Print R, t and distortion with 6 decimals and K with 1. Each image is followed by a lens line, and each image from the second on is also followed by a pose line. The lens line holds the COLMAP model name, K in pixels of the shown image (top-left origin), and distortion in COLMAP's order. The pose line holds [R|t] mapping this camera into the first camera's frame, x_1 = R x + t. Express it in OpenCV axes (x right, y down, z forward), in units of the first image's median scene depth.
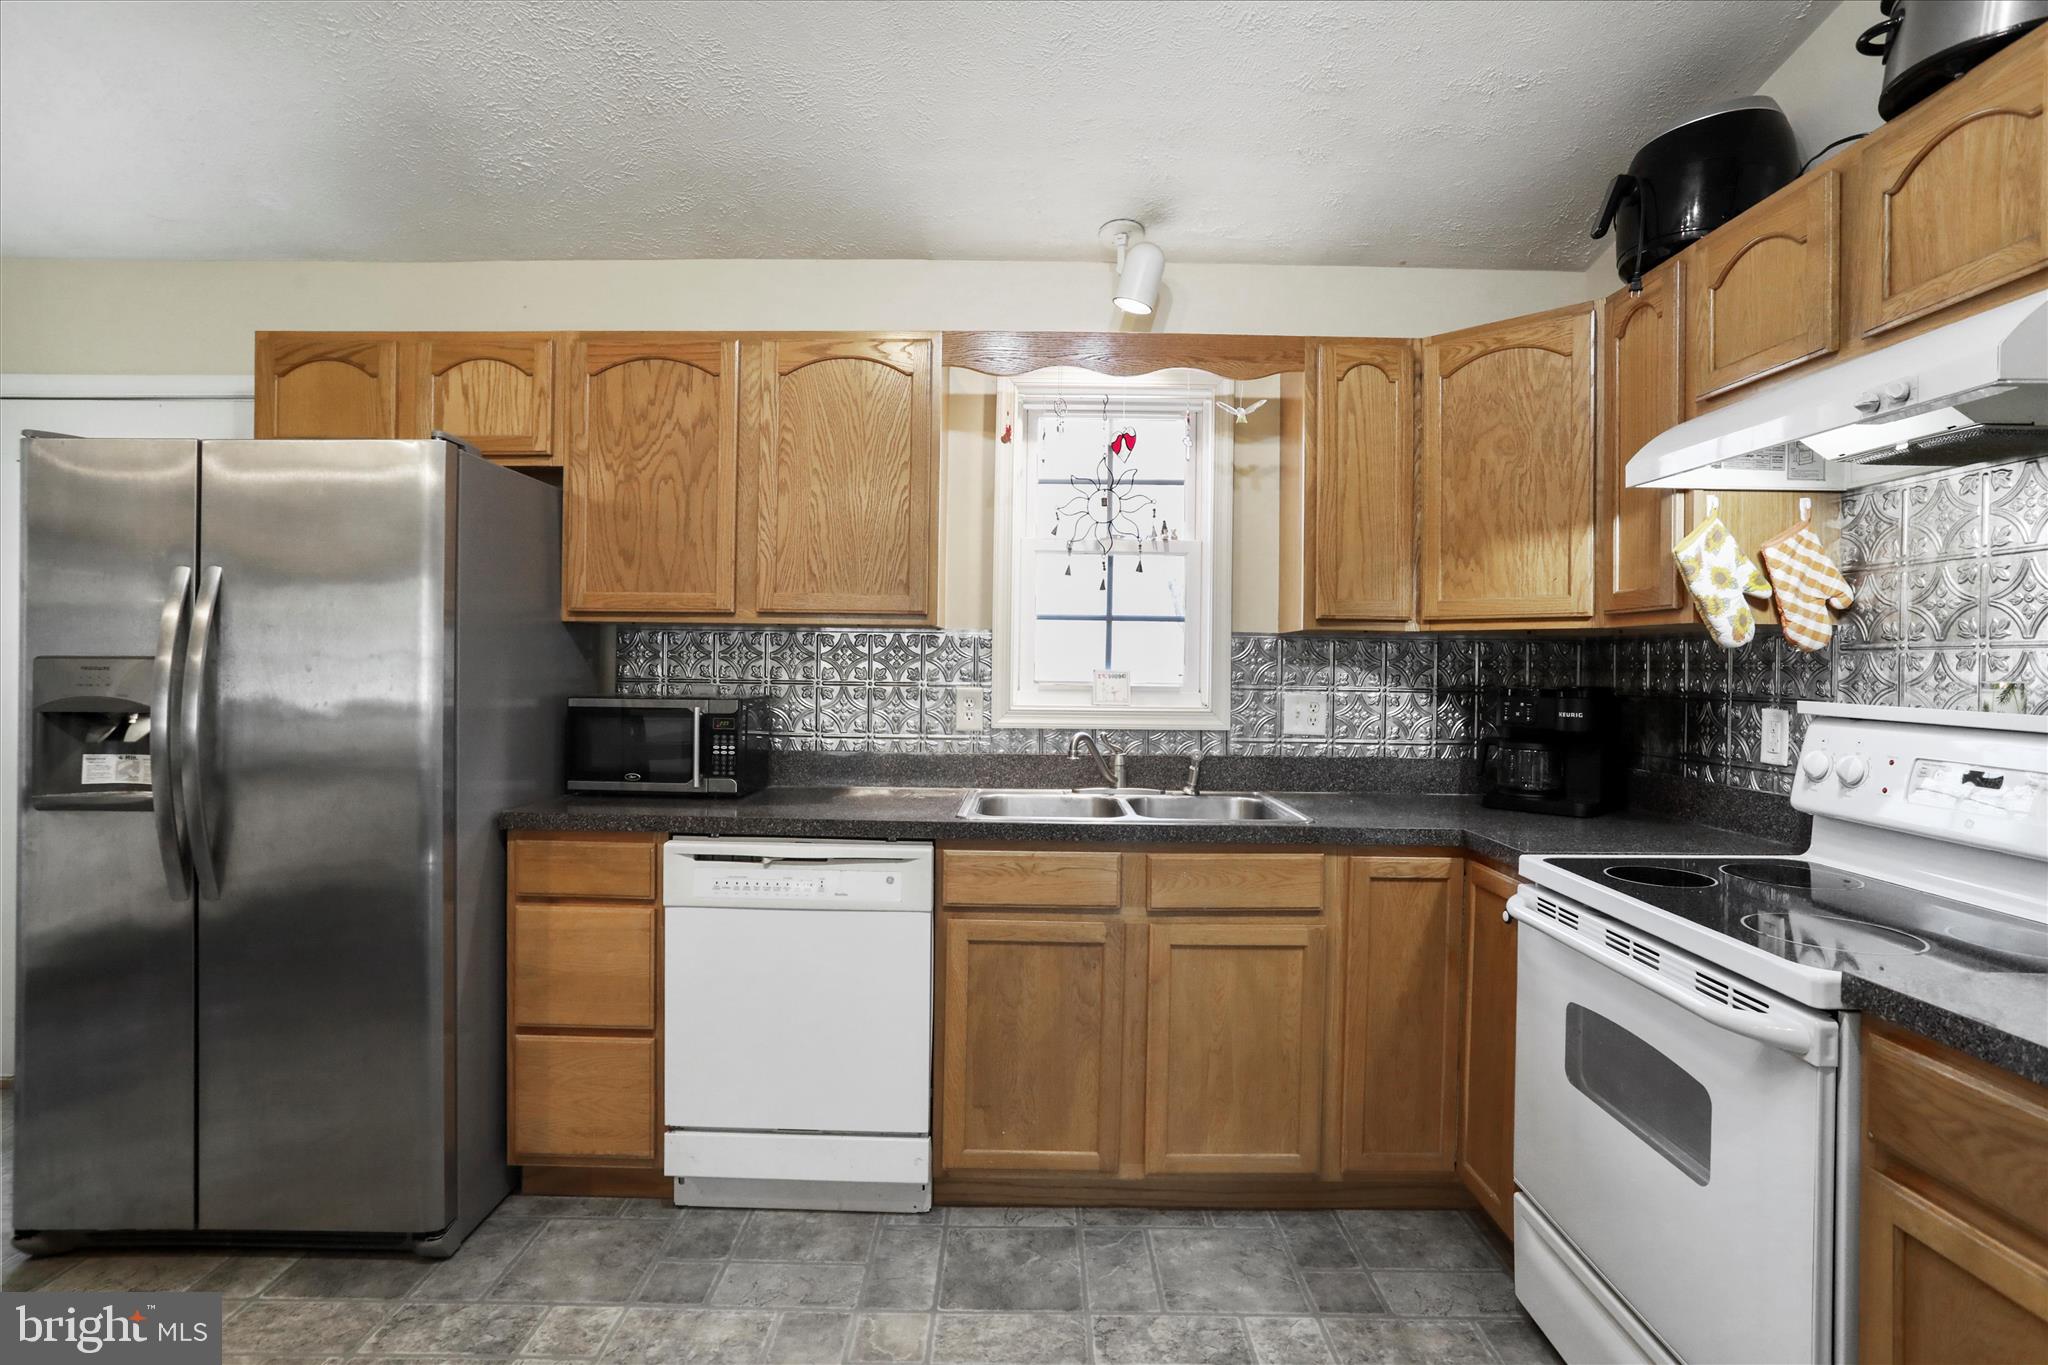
lens RADIAL K [[995.7, 0, 1028.8], [0, 995.7, 659.8], [0, 0, 1]] dist [-0.044940, 0.018415]
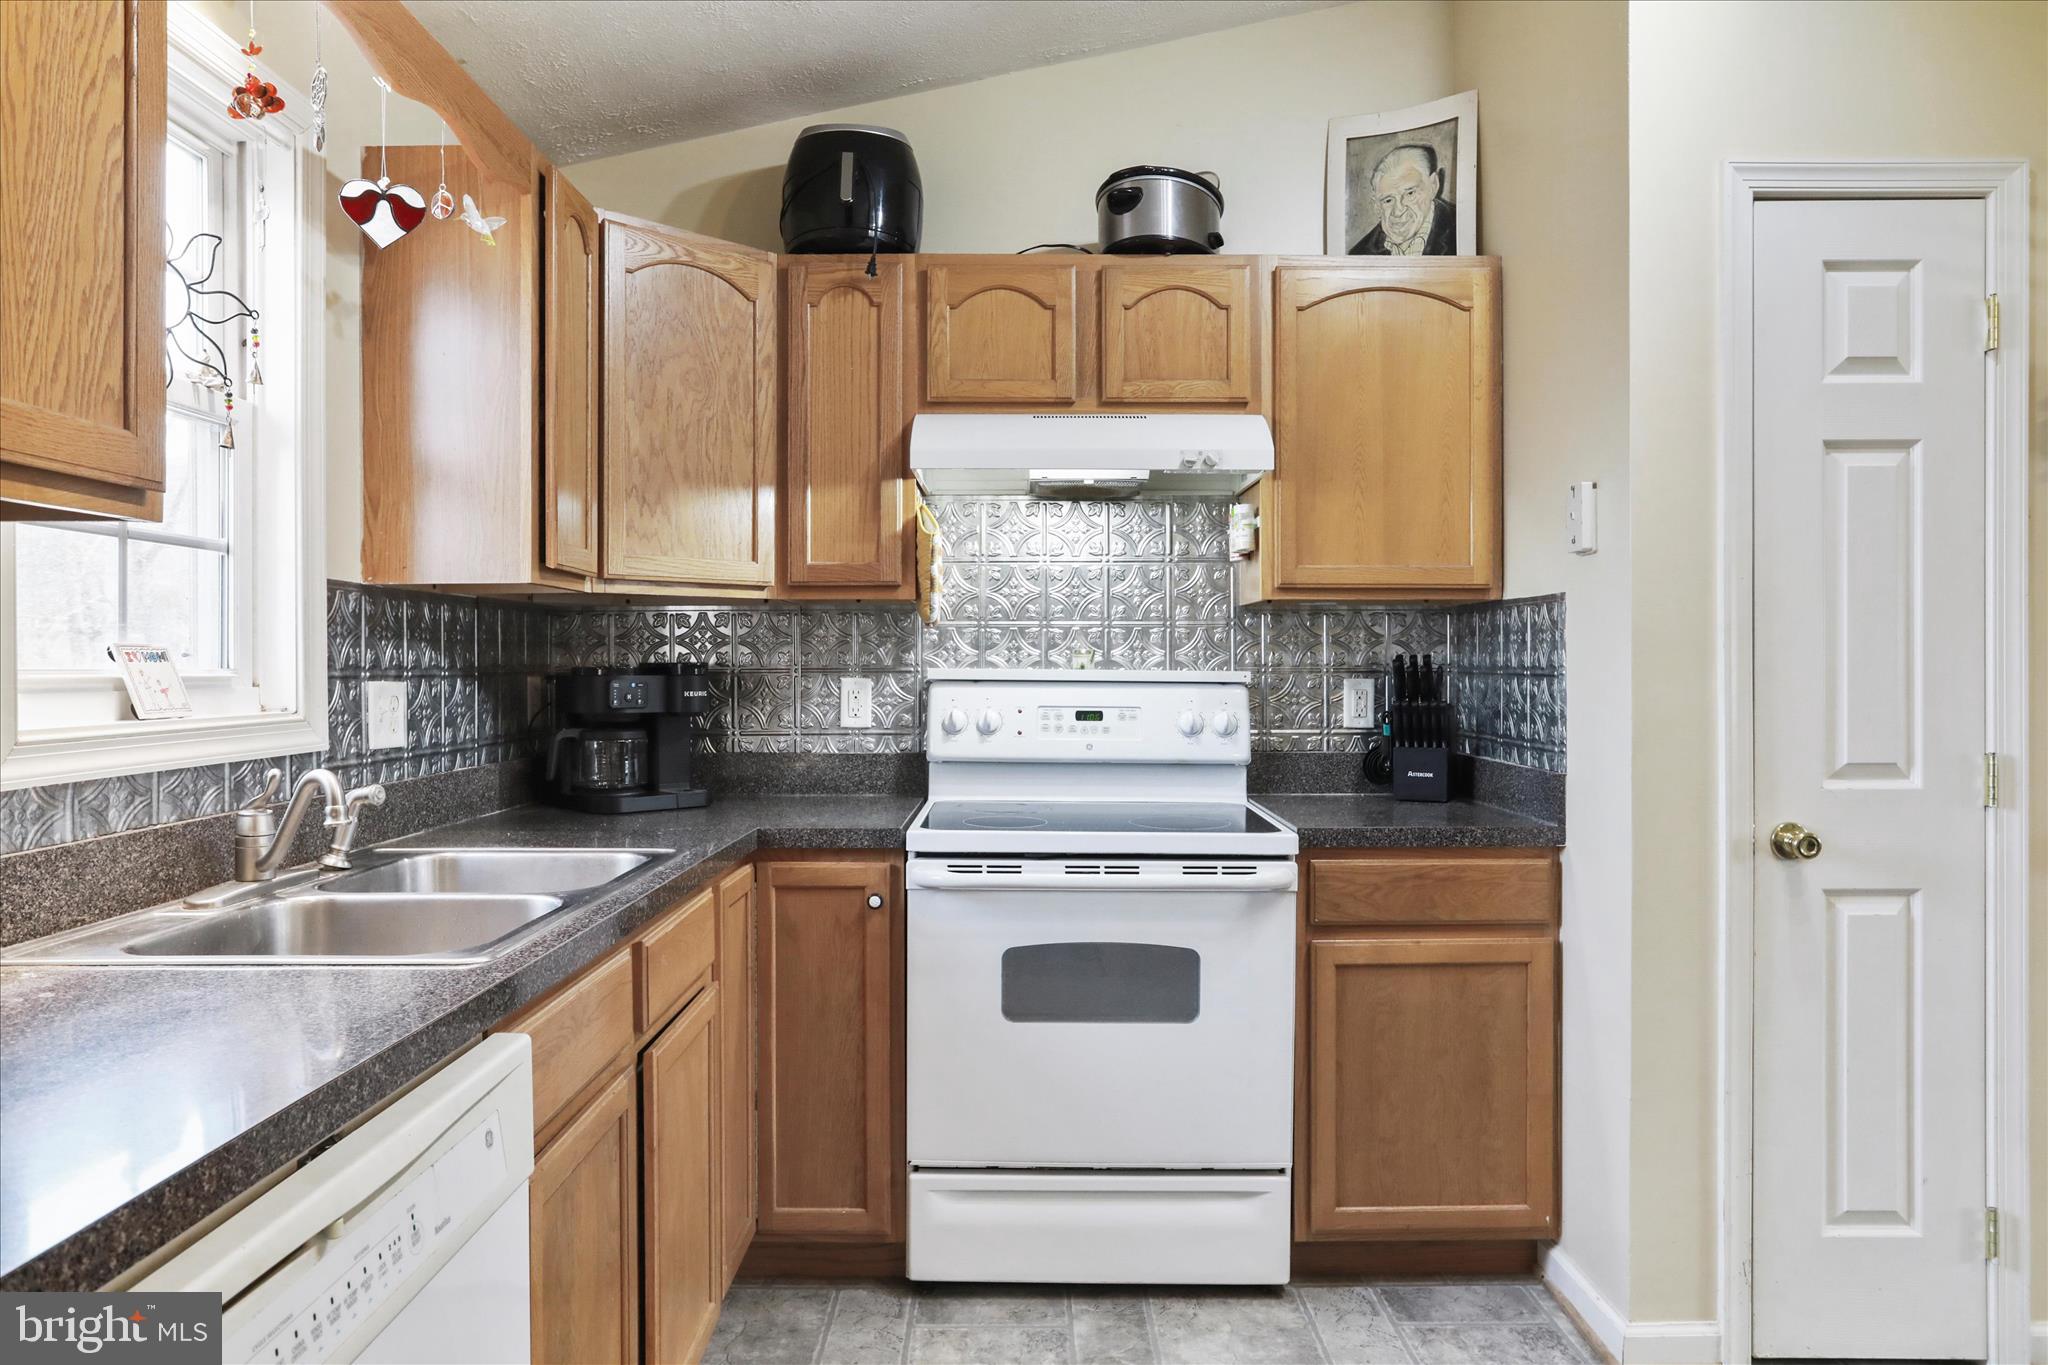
lens RADIAL K [[1273.2, 0, 1017.4], [0, 1273.2, 660.1], [0, 0, 1]] dist [-0.059985, 0.053571]
pose [[0.003297, -0.009810, 0.999946, -0.664175], [-0.003565, 0.999945, 0.009821, 0.014109], [-0.999988, -0.003597, 0.003262, 0.776318]]
